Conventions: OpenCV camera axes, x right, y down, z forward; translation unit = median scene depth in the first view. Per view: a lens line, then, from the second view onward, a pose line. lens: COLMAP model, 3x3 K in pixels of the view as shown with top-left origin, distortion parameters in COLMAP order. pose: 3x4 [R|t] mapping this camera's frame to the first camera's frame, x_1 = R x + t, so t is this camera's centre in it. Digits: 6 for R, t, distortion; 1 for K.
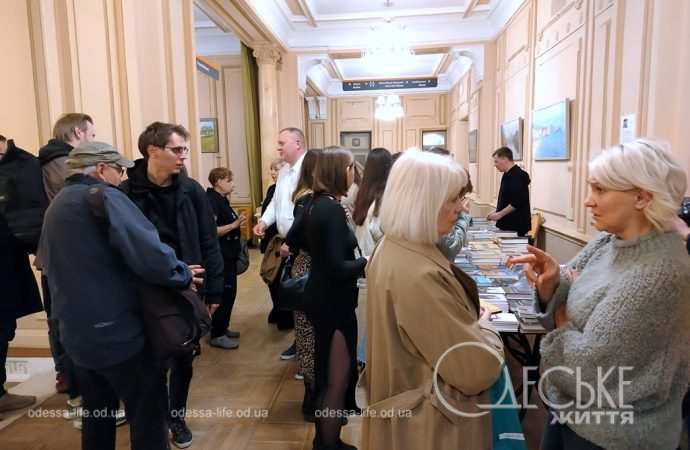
lens RADIAL K [[505.0, 0, 345.0], [0, 505.0, 225.0], [0, 0, 1]] dist [0.080432, -0.083394]
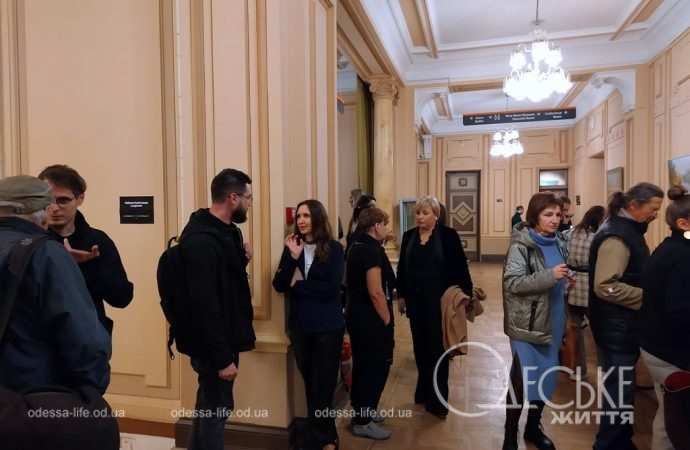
lens RADIAL K [[505.0, 0, 345.0], [0, 505.0, 225.0], [0, 0, 1]] dist [0.080432, -0.083394]
pose [[0.987349, 0.011251, -0.158162, -0.071606], [-0.024103, 0.996537, -0.079575, -0.009693], [0.156719, 0.082381, 0.984201, 0.090102]]
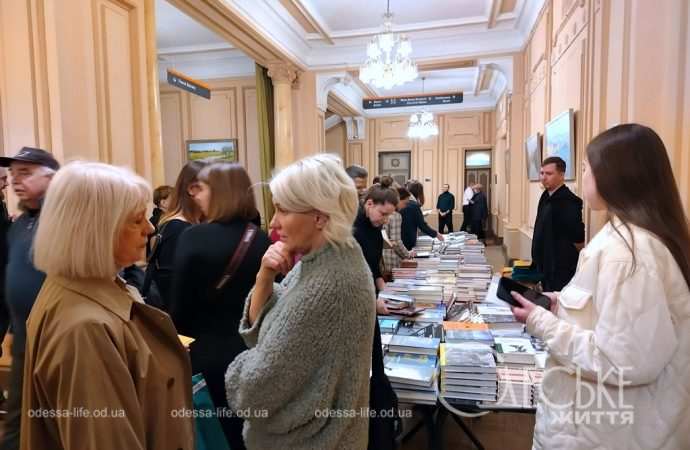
lens RADIAL K [[505.0, 0, 345.0], [0, 505.0, 225.0], [0, 0, 1]] dist [0.080432, -0.083394]
pose [[0.989758, 0.012778, -0.142185, 0.107374], [-0.018576, 0.999046, -0.039524, -0.007325], [0.141544, 0.041761, 0.989051, 0.059890]]
